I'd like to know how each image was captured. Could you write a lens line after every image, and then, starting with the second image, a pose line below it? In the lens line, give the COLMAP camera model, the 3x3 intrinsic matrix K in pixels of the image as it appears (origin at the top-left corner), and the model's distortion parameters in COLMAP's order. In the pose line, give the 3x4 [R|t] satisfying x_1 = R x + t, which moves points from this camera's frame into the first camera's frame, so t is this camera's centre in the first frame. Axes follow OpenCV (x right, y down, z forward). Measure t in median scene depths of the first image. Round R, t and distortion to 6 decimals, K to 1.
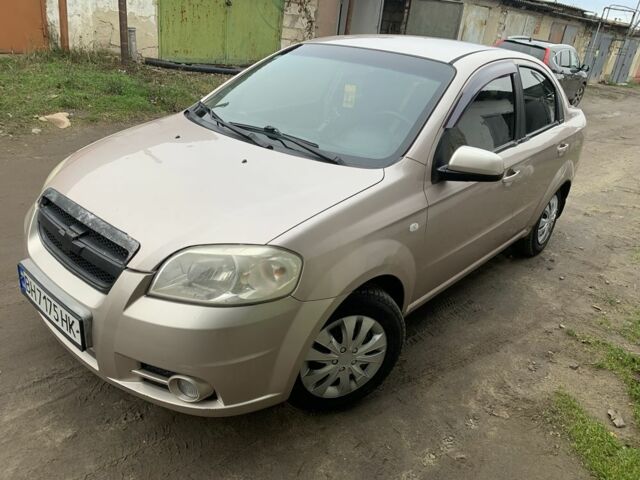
lens RADIAL K [[486.9, 0, 321.1], [0, 486.9, 244.3], [0, 0, 1]] dist [0.015586, -0.009912]
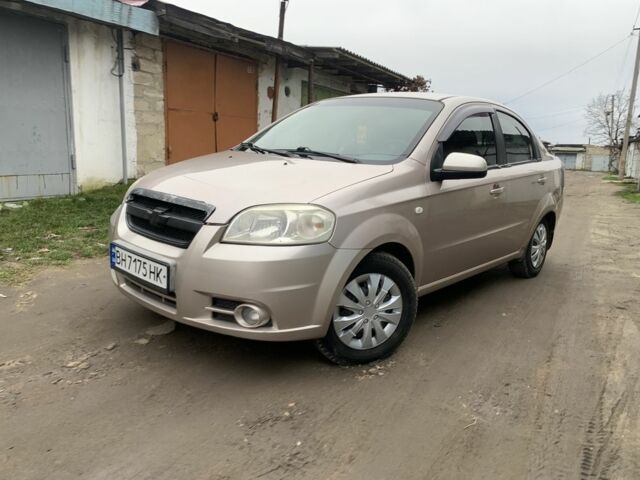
lens RADIAL K [[486.9, 0, 319.3], [0, 486.9, 235.0], [0, 0, 1]] dist [0.015586, -0.009912]
pose [[0.999615, -0.023656, -0.014500, -0.054291], [0.020196, 0.978677, -0.204411, 0.295437], [0.019026, 0.204039, 0.978778, -0.247894]]
